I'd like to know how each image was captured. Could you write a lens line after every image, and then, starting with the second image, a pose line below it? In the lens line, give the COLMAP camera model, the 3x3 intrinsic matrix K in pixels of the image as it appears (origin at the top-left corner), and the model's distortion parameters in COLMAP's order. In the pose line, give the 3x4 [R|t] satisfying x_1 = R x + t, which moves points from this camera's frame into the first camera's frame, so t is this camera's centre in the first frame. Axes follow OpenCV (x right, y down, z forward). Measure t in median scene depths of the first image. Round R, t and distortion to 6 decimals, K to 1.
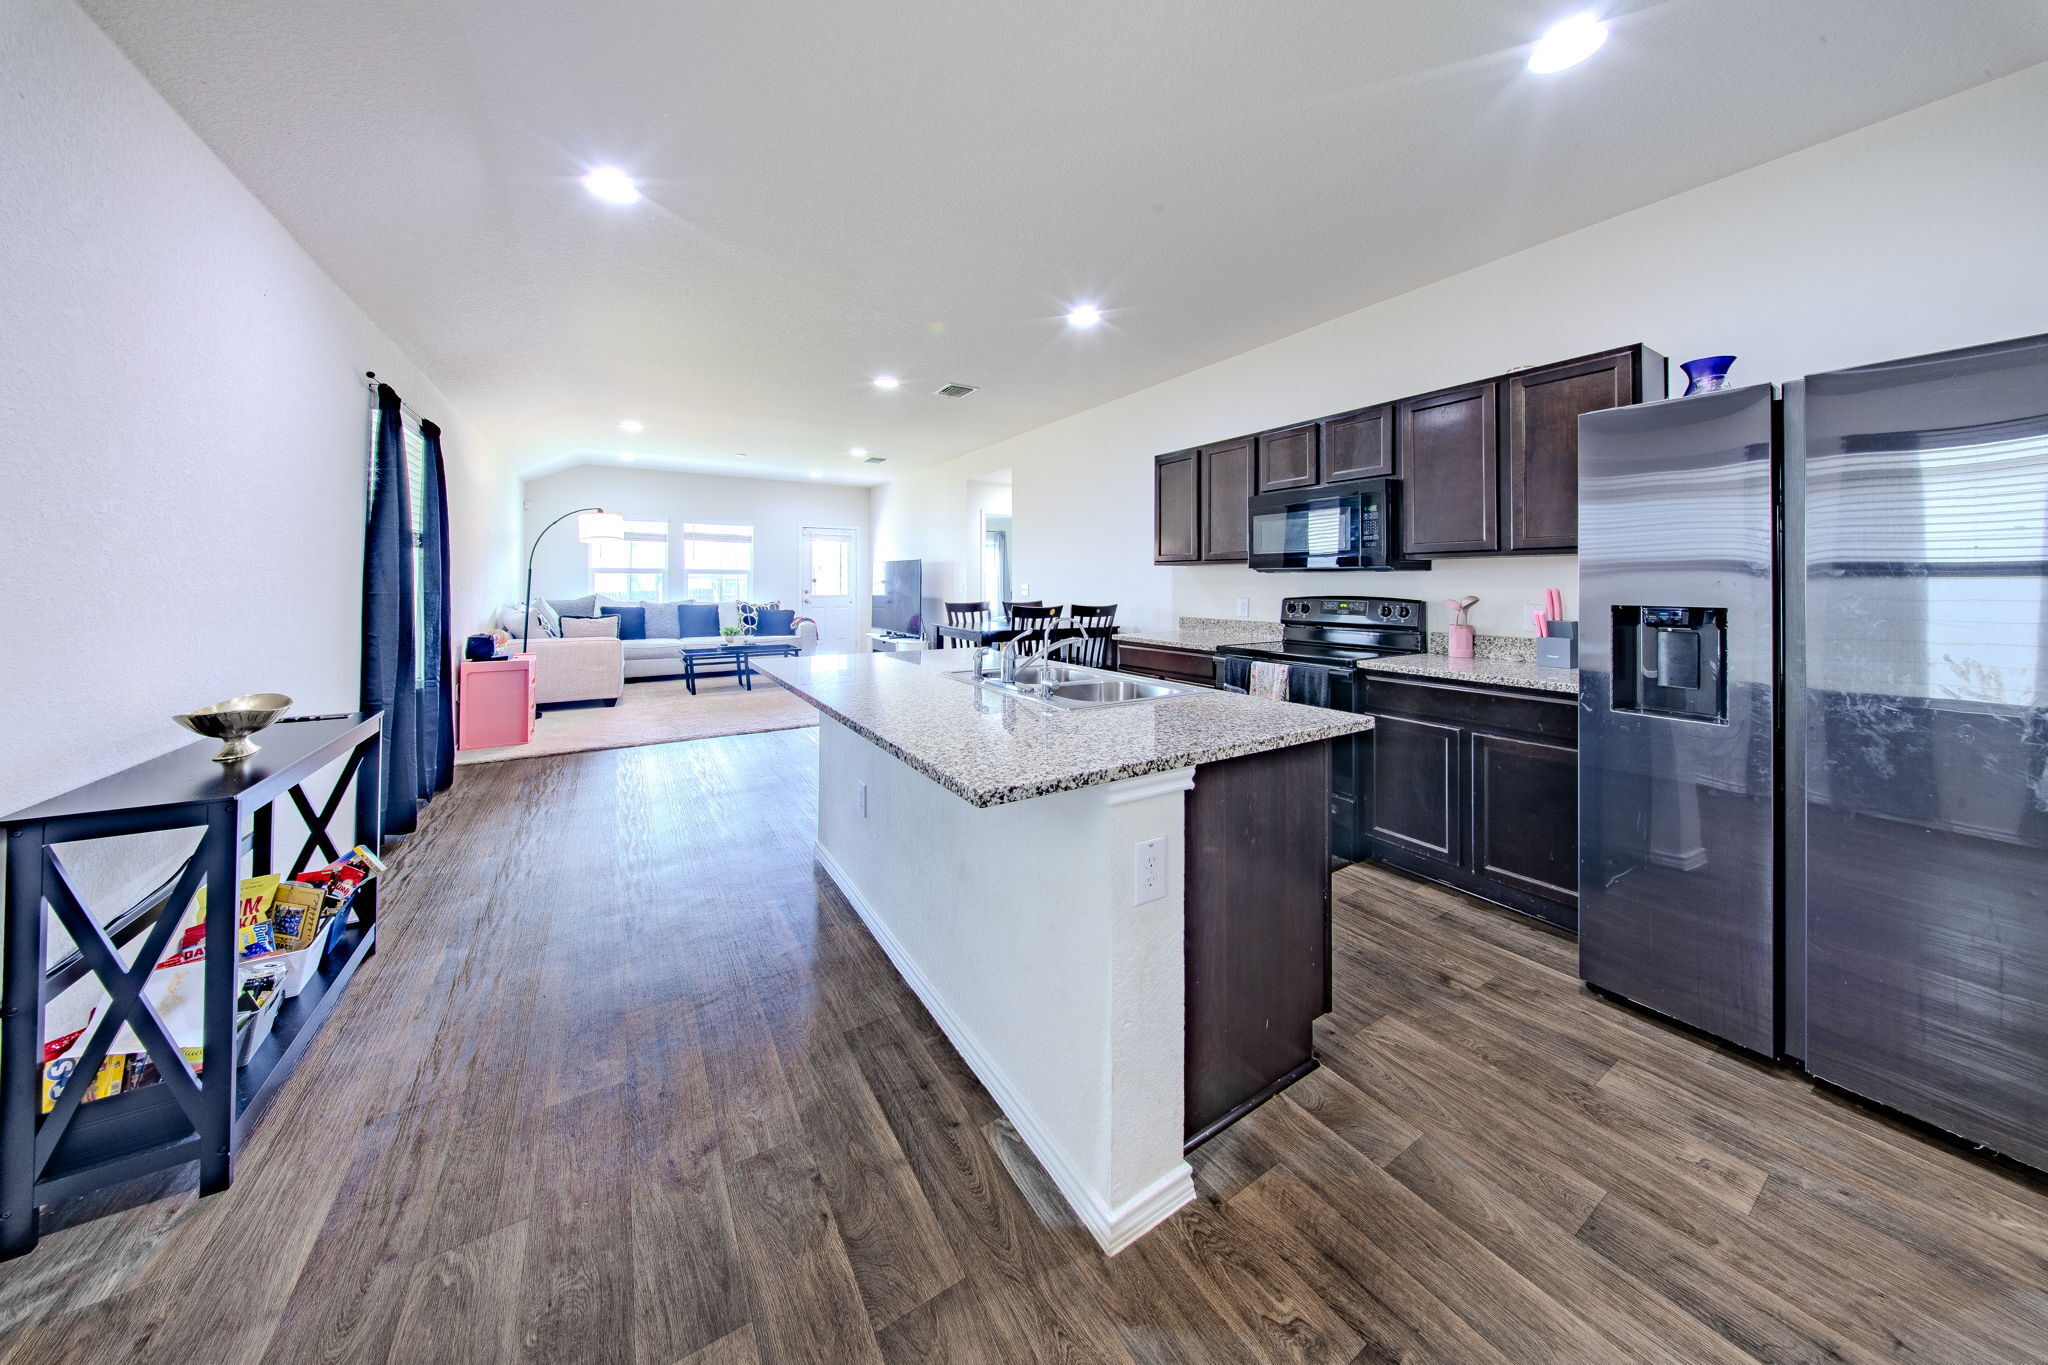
lens RADIAL K [[642.6, 0, 993.1], [0, 642.6, 580.1], [0, 0, 1]] dist [0.005199, 0.000286]
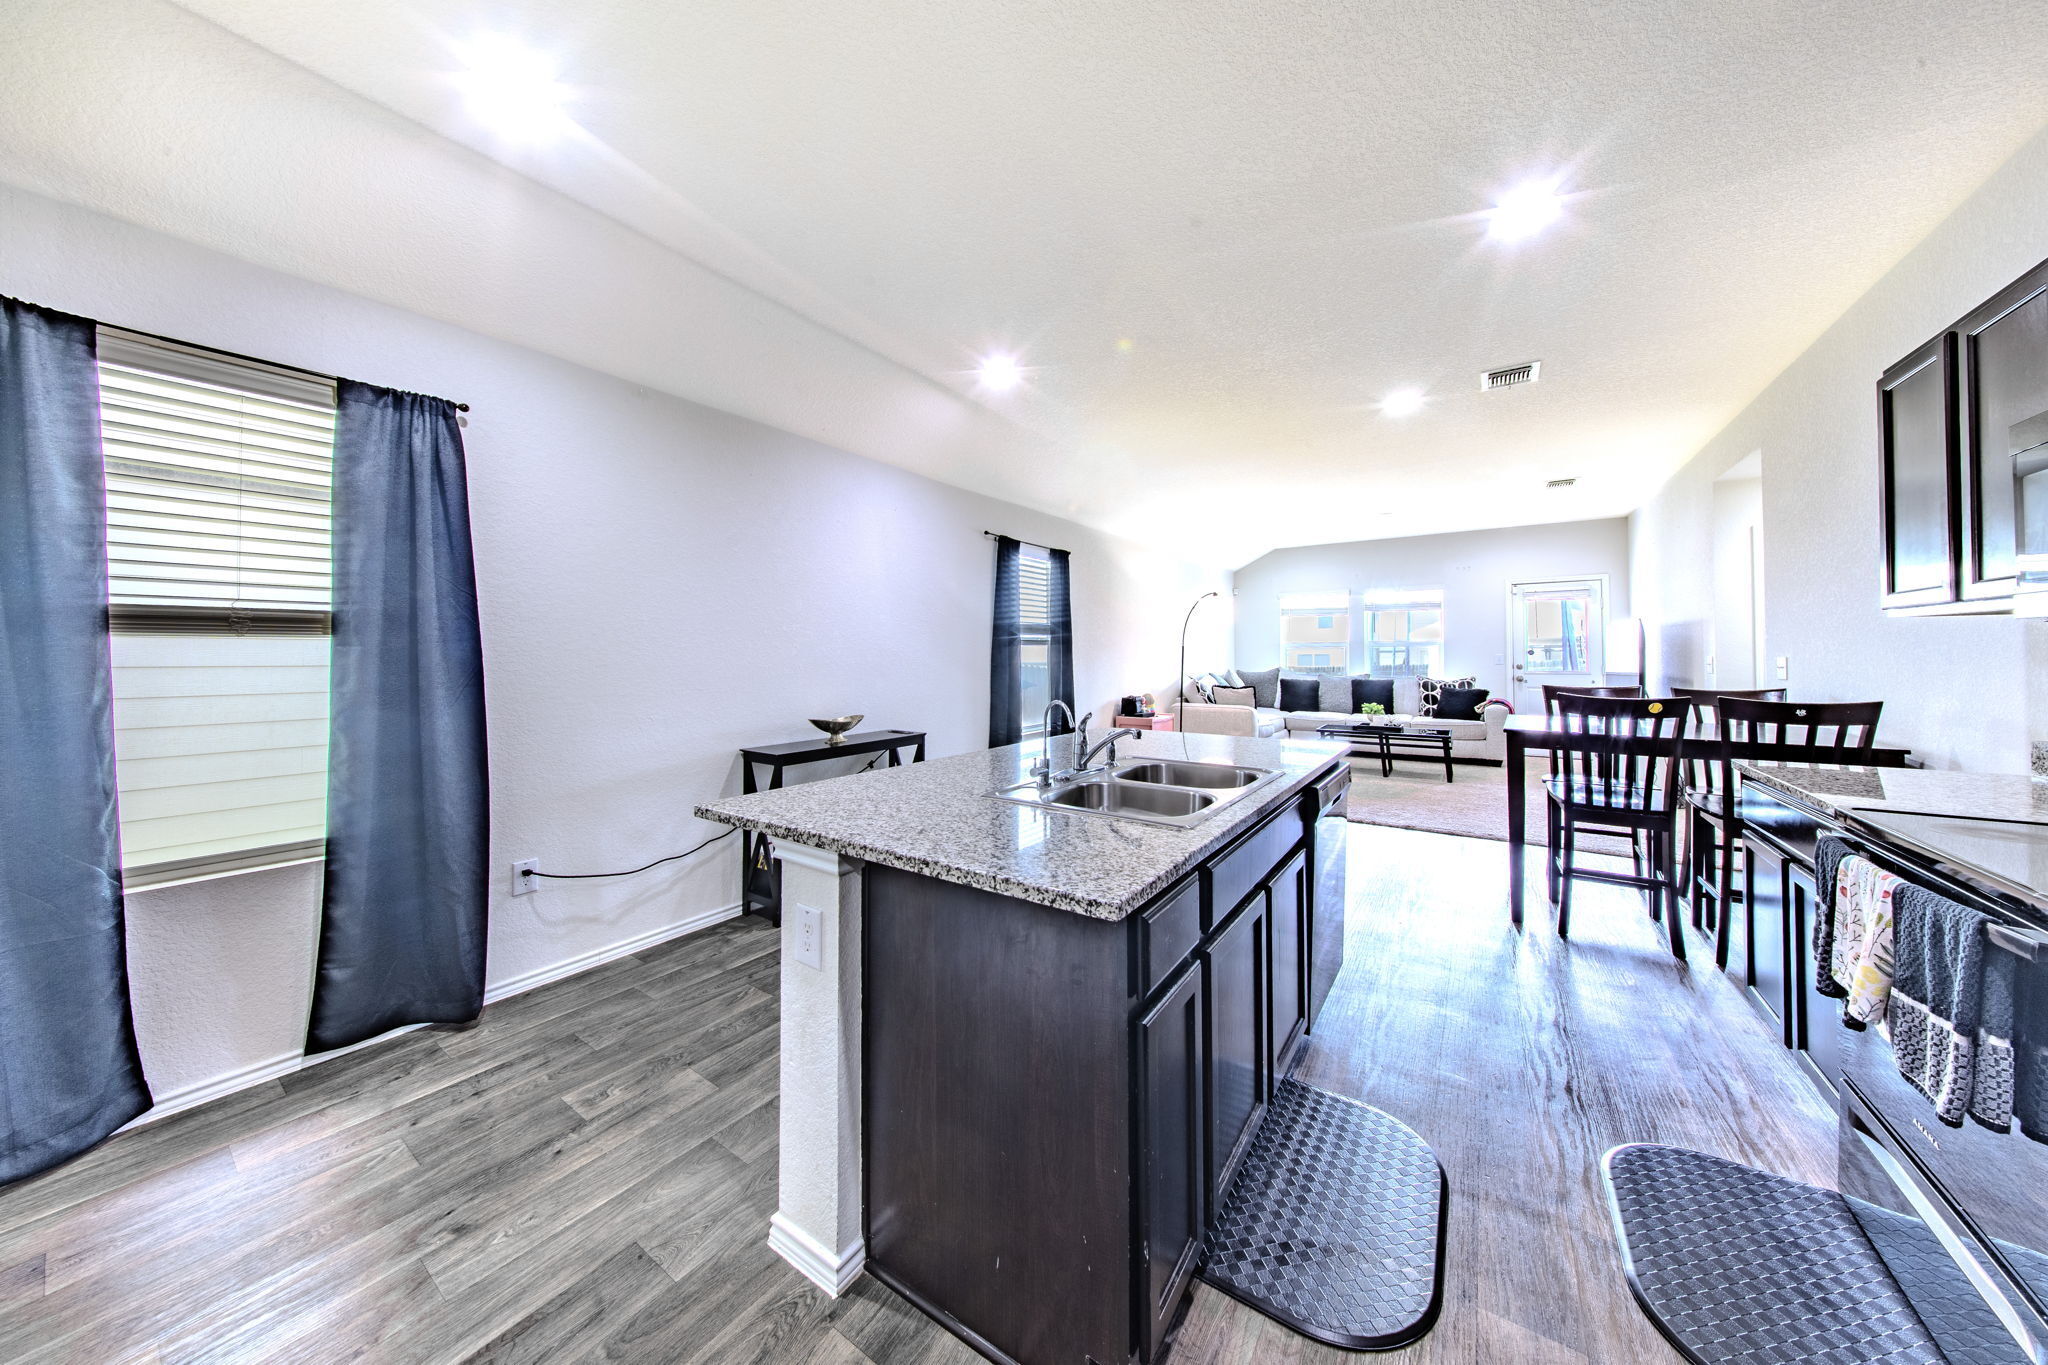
lens RADIAL K [[665.0, 0, 1024.1], [0, 665.0, 655.1], [0, 0, 1]] dist [0.000218, 0.000000]
pose [[0.414378, -0.005723, -0.910087, 1.221718], [0.009059, 0.999957, -0.002164, -0.000316], [0.910060, -0.007348, 0.414412, 0.778435]]
